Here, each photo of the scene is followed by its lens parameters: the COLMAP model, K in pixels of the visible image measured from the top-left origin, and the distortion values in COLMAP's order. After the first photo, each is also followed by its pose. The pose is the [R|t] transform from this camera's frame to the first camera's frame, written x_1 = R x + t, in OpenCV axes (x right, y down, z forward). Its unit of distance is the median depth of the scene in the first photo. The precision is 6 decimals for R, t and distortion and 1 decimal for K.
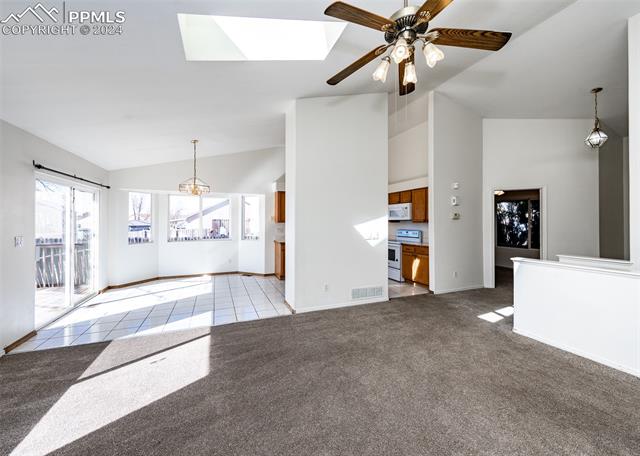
lens RADIAL K [[240.5, 0, 306.5], [0, 240.5, 219.1], [0, 0, 1]] dist [-0.002001, 0.000105]
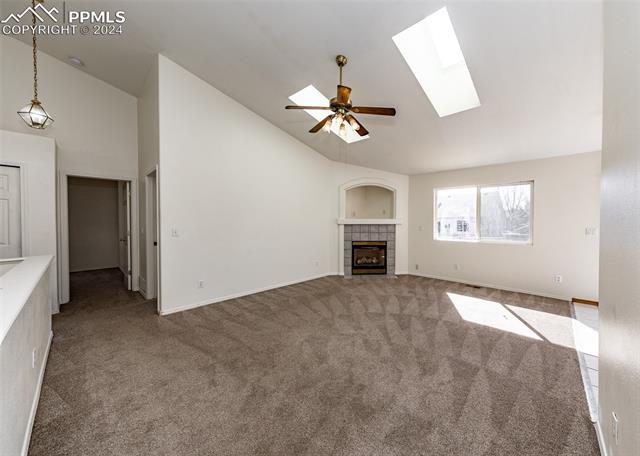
lens RADIAL K [[246.6, 0, 344.8], [0, 246.6, 225.9], [0, 0, 1]] dist [0.007825, -0.001349]
pose [[-0.886390, 0.006640, -0.462892, 0.481690], [0.001846, 0.999940, 0.010810, 0.021571], [0.462936, 0.008727, -0.886349, 1.006727]]
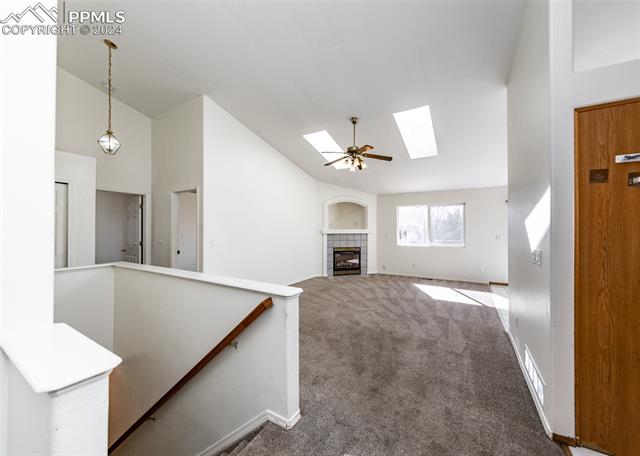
lens RADIAL K [[246.6, 0, 342.2], [0, 246.6, 228.2], [0, 0, 1]] dist [0.007825, -0.001349]
pose [[-0.755031, -0.004883, -0.655671, 0.838994], [0.008092, 0.999827, -0.016765, 0.018588], [0.655639, -0.017964, -0.754861, 1.092281]]
